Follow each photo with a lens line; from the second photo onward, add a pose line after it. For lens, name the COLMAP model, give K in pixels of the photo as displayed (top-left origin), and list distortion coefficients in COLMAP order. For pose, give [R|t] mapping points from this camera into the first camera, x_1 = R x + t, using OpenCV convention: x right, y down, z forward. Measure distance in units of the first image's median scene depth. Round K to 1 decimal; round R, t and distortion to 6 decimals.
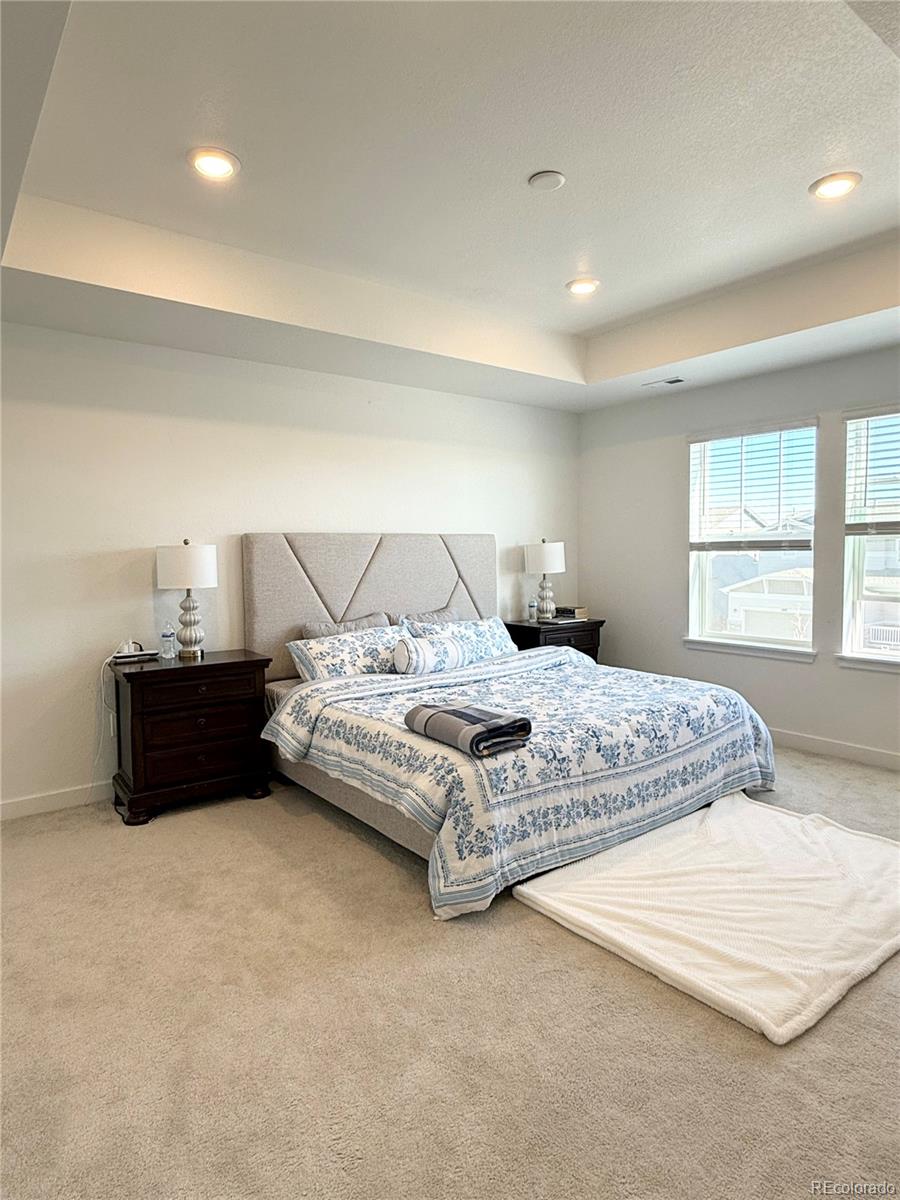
lens RADIAL K [[703.8, 0, 446.7], [0, 703.8, 600.2], [0, 0, 1]] dist [0.006851, 0.003186]
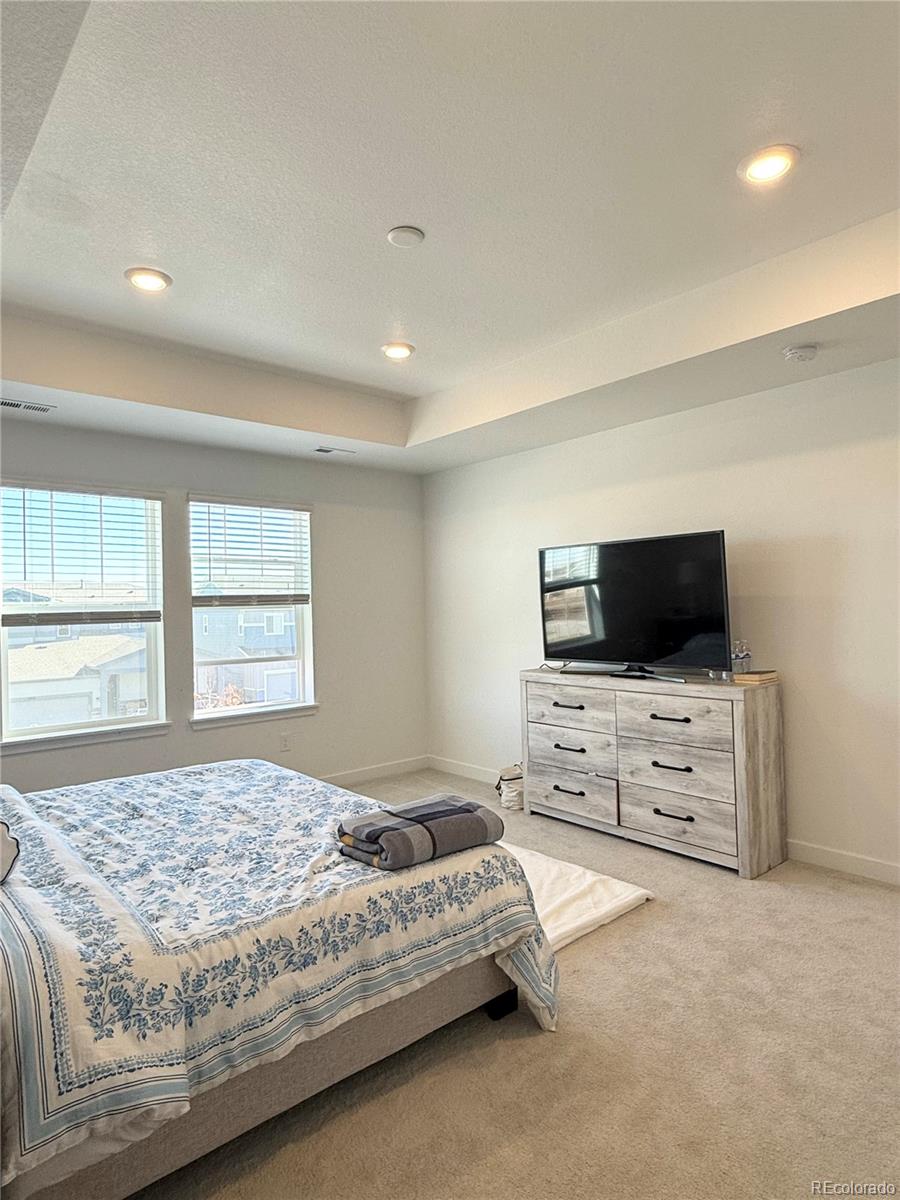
lens RADIAL K [[703.8, 0, 446.7], [0, 703.8, 602.2], [0, 0, 1]] dist [0.006851, 0.003186]
pose [[-0.061875, 0.021128, 0.997860, -0.557637], [0.098085, 0.995065, -0.014987, -0.046673], [-0.993253, 0.096948, -0.063642, 0.715510]]
